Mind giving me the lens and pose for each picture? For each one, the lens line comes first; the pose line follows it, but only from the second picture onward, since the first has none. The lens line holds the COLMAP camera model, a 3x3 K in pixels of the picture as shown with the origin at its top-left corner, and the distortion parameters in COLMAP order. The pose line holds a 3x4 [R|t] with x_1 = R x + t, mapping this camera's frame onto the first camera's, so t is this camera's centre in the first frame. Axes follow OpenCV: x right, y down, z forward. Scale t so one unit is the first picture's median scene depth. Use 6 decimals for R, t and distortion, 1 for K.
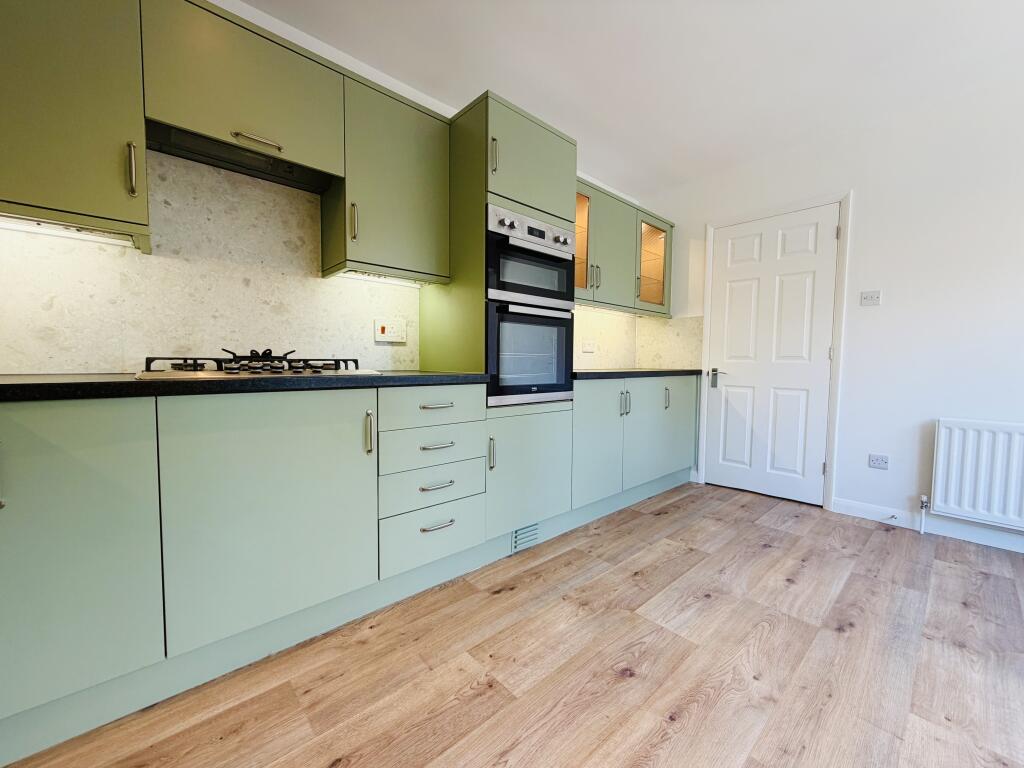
lens RADIAL K [[406.8, 0, 512.0], [0, 406.8, 384.0], [0, 0, 1]] dist [-0.002841, -0.000206]
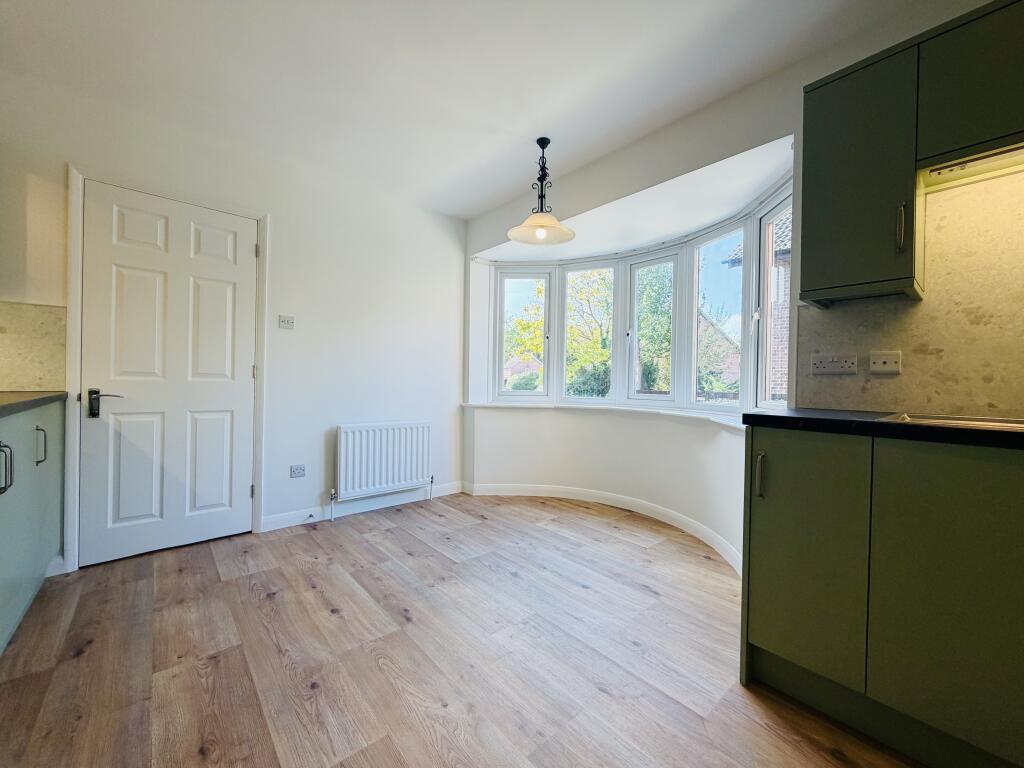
lens RADIAL K [[406.8, 0, 512.0], [0, 406.8, 384.0], [0, 0, 1]] dist [-0.002841, -0.000206]
pose [[0.013224, -0.014438, 0.999808, -0.224471], [0.035025, 0.999289, 0.013967, -0.046798], [-0.999299, 0.034833, 0.013721, 0.448888]]
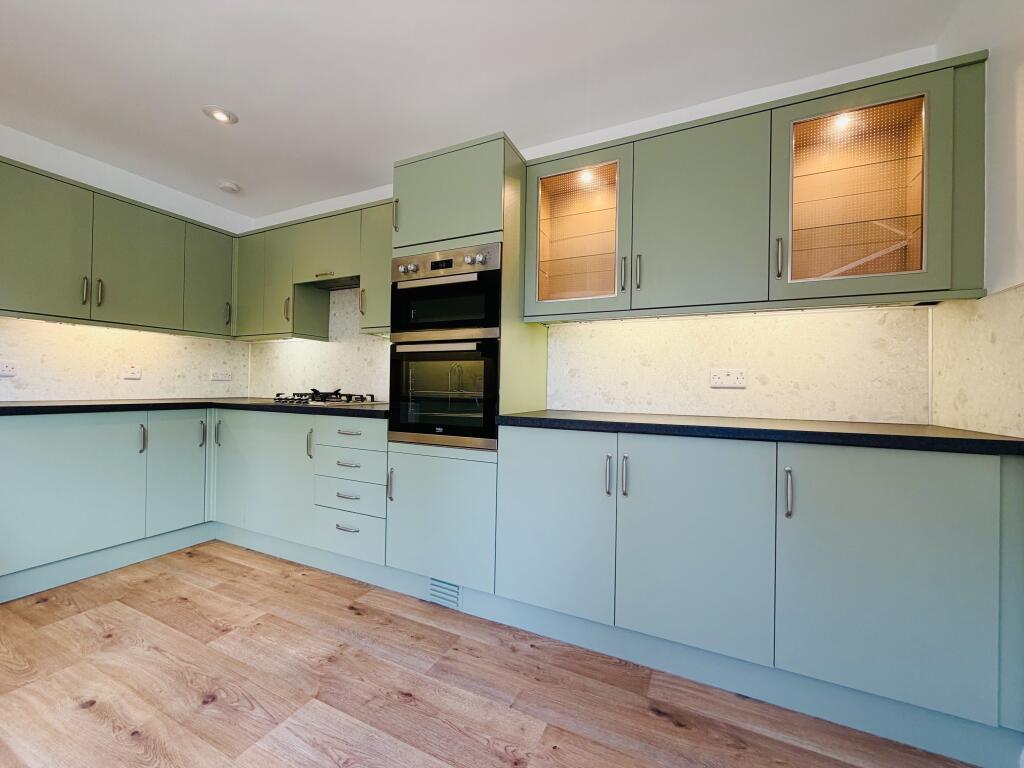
lens RADIAL K [[406.8, 0, 512.0], [0, 406.8, 384.0], [0, 0, 1]] dist [-0.002841, -0.000206]
pose [[0.384828, -0.005951, -0.922969, 0.896446], [-0.060311, 0.997680, -0.031579, -0.067861], [0.921016, 0.067818, 0.383576, 0.726816]]
